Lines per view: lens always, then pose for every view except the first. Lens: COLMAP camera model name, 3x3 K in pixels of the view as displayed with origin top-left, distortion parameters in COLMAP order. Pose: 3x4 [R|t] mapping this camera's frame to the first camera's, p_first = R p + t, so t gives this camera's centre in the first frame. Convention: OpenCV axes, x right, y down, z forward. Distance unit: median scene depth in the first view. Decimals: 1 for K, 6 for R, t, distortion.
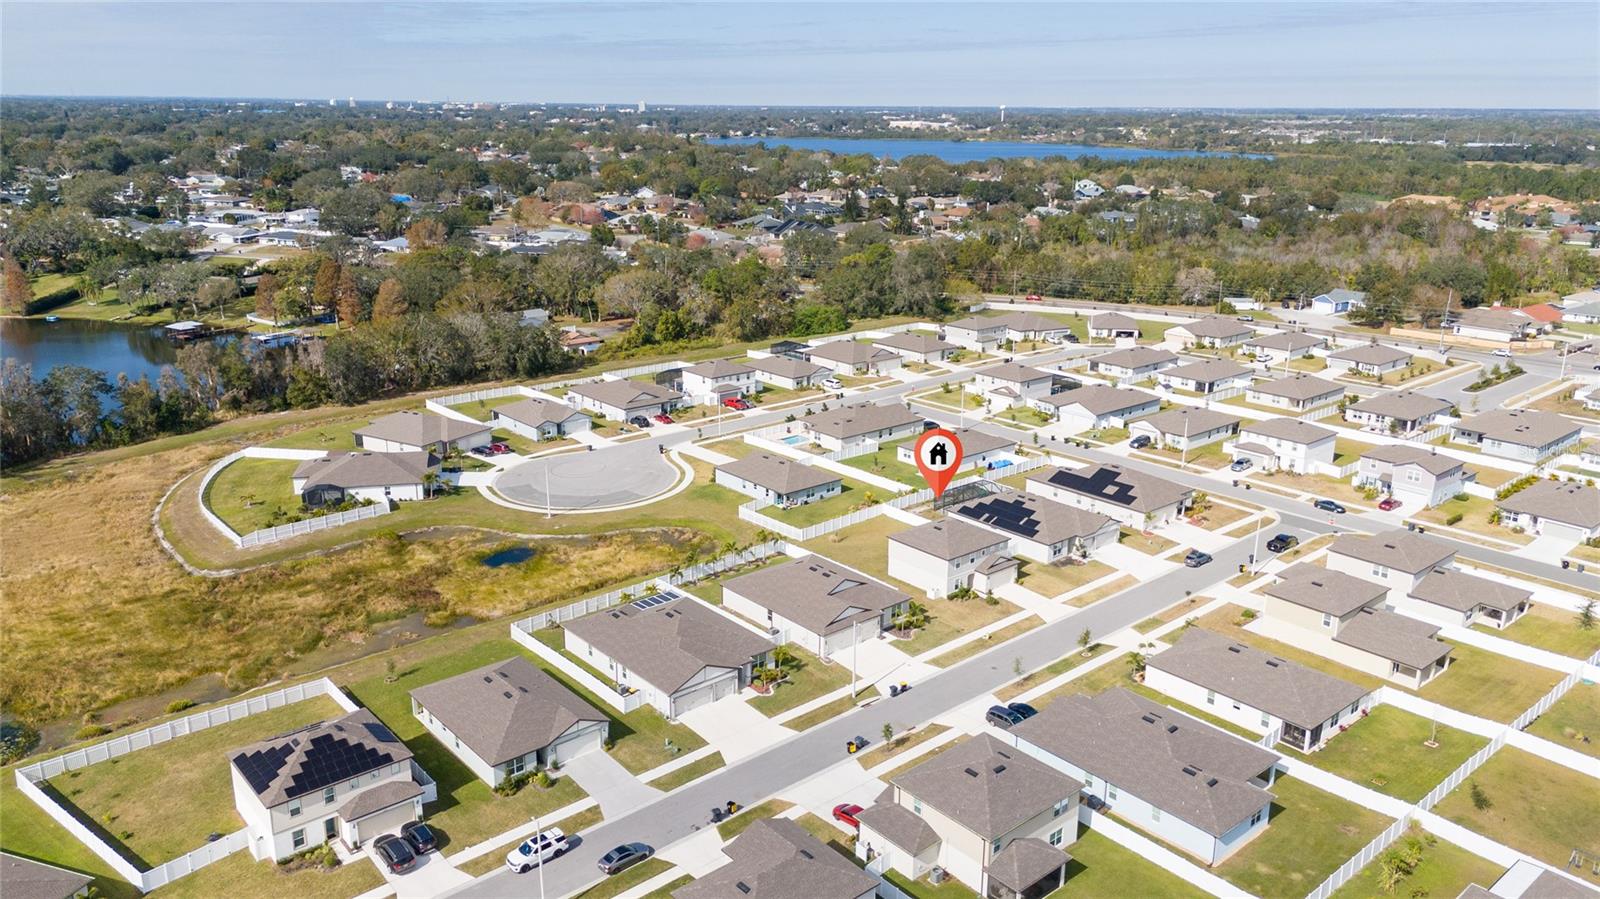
lens RADIAL K [[1162.7, 0, 802.2], [0, 1162.7, 451.8], [0, 0, 1]] dist [0.107682, -0.152501]
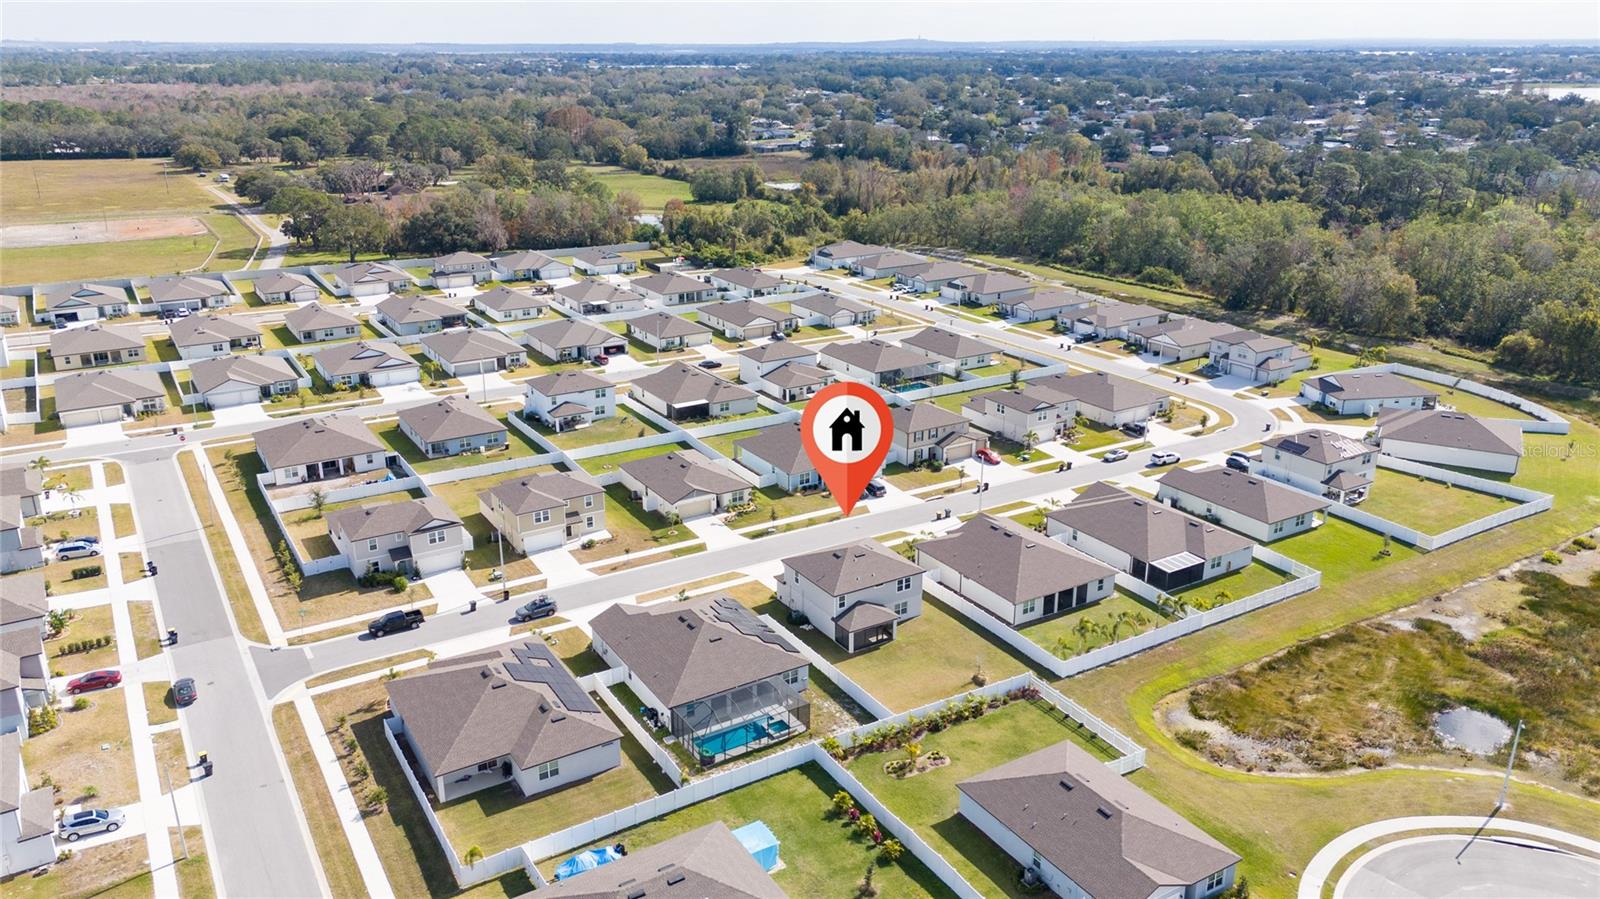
lens RADIAL K [[1162.7, 0, 802.2], [0, 1162.7, 451.8], [0, 0, 1]] dist [0.107682, -0.152501]
pose [[-0.987347, -0.055898, 0.148395, 0.031645], [0.041496, 0.812126, 0.582005, -0.375151], [-0.153048, 0.580799, -0.799530, 1.257916]]
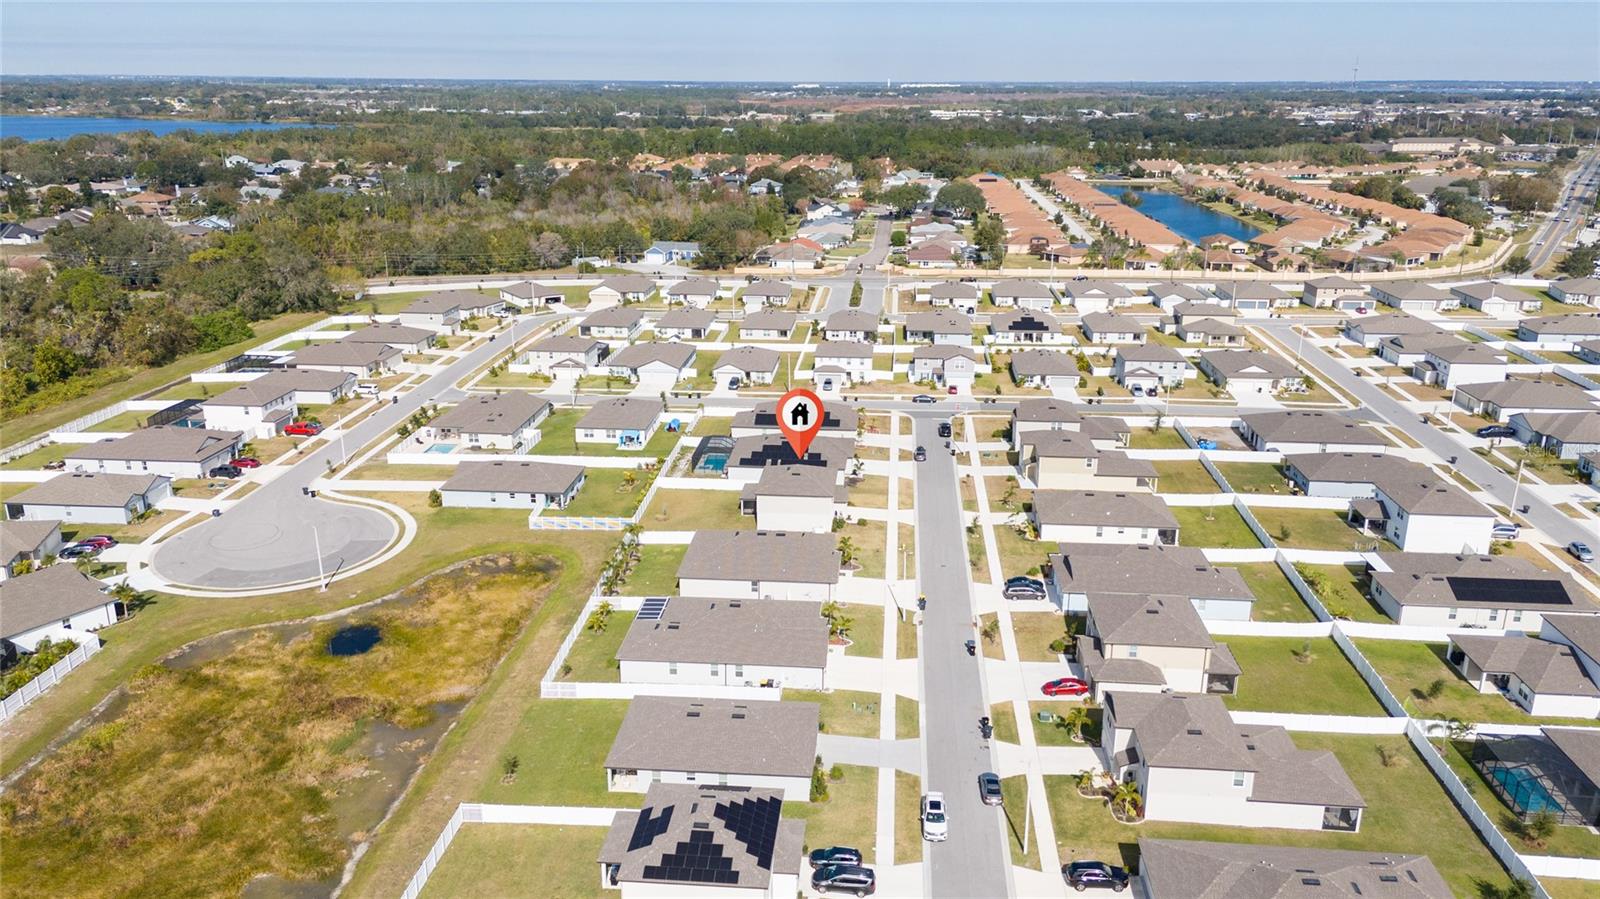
lens RADIAL K [[1162.7, 0, 802.2], [0, 1162.7, 451.8], [0, 0, 1]] dist [0.107682, -0.152501]
pose [[0.711141, -0.216678, 0.668827, -0.455340], [0.200737, 0.974299, 0.102203, -0.048796], [-0.673783, 0.061578, 0.736359, 0.150907]]
